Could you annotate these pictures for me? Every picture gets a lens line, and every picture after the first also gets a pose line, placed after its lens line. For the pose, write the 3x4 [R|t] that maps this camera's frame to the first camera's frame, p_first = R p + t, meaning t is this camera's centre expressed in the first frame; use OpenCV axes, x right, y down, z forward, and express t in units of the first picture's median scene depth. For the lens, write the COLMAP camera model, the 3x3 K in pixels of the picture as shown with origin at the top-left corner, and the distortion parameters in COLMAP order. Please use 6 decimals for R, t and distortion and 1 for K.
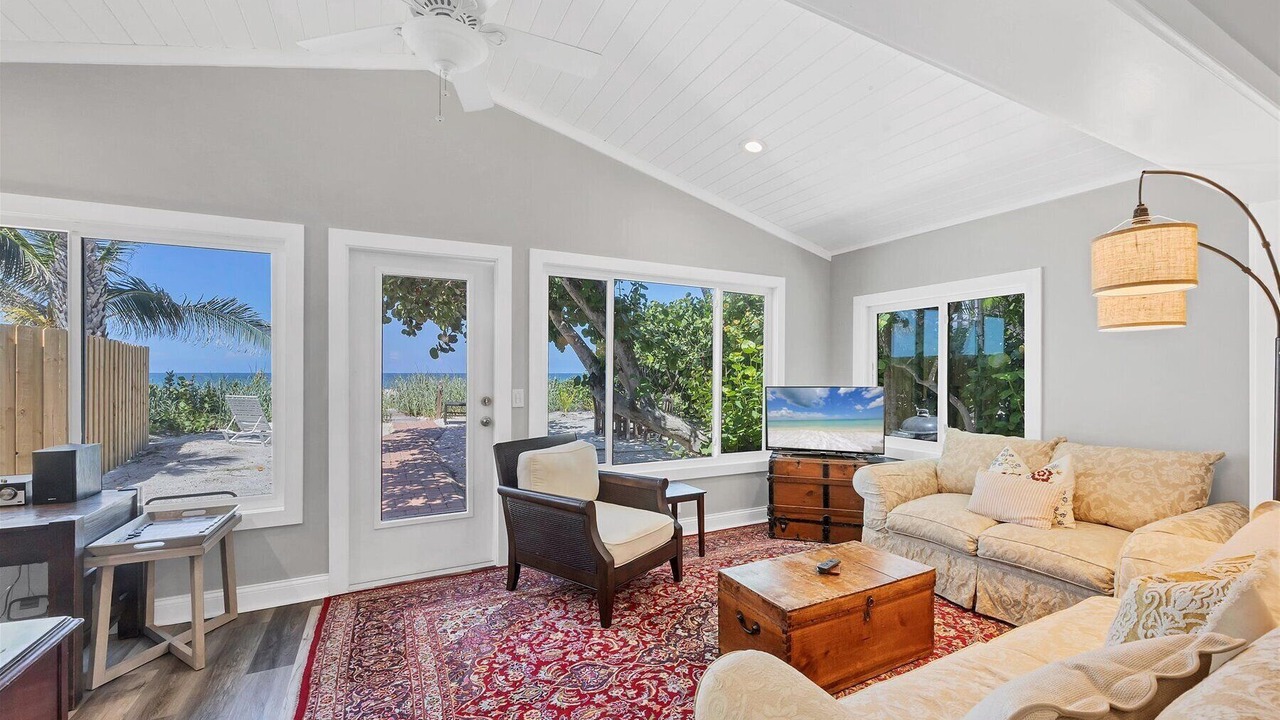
lens RADIAL K [[510.1, 0, 627.9], [0, 510.1, 377.3], [0, 0, 1]] dist [-0.025295, 0.000220]
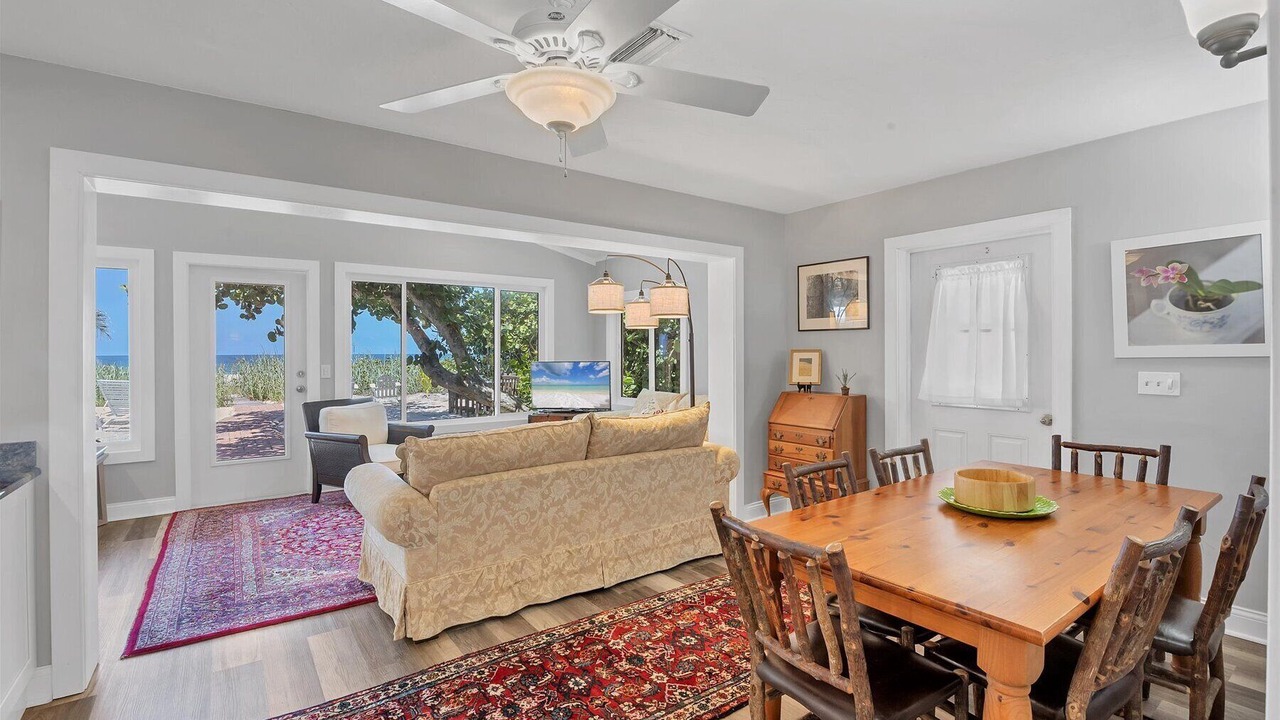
lens RADIAL K [[585.8, 0, 640.0], [0, 585.8, 360.0], [0, 0, 1]] dist [-0.000869, -0.016093]
pose [[0.986124, -0.009337, 0.165750, 0.314085], [0.008827, 0.999954, 0.003814, 0.010047], [-0.165778, -0.002298, 0.986160, -0.608989]]
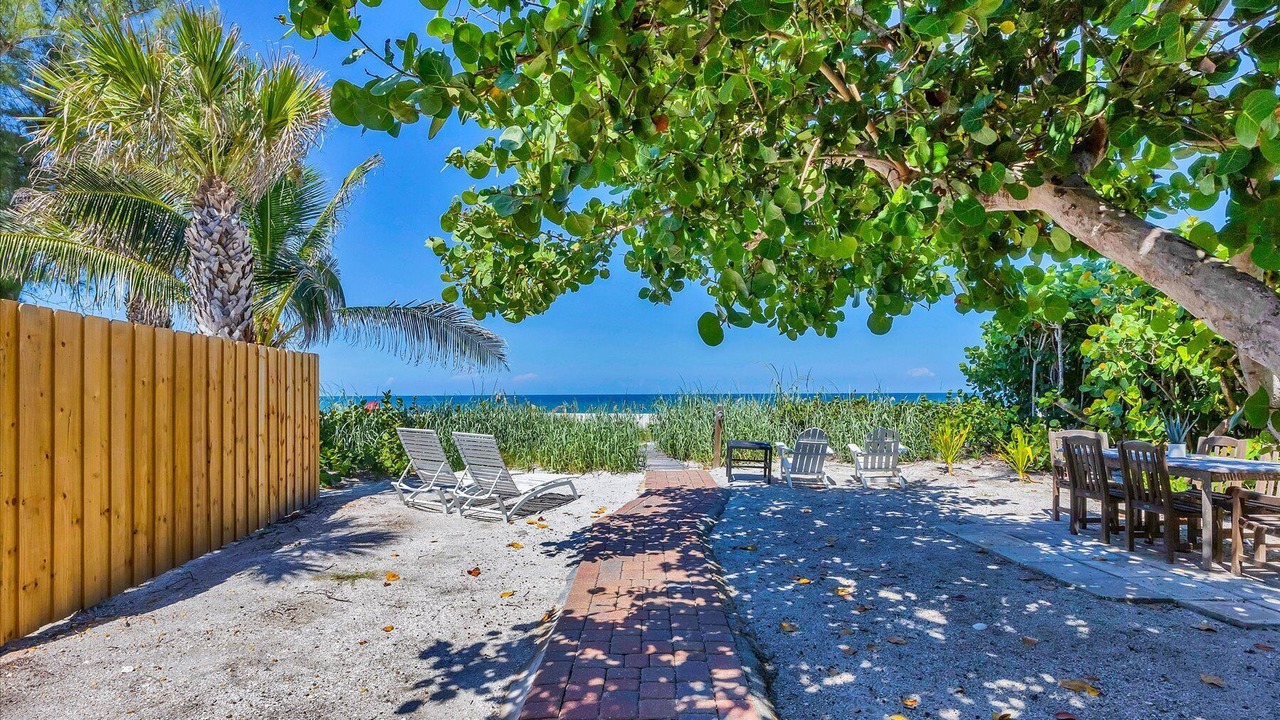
lens RADIAL K [[585.8, 0, 640.0], [0, 585.8, 360.0], [0, 0, 1]] dist [-0.000869, -0.016093]
pose [[0.886331, -0.027339, -0.462245, -0.386408], [-0.003805, 0.997792, -0.066310, 0.001548], [0.463037, 0.060532, 0.884269, 1.008089]]
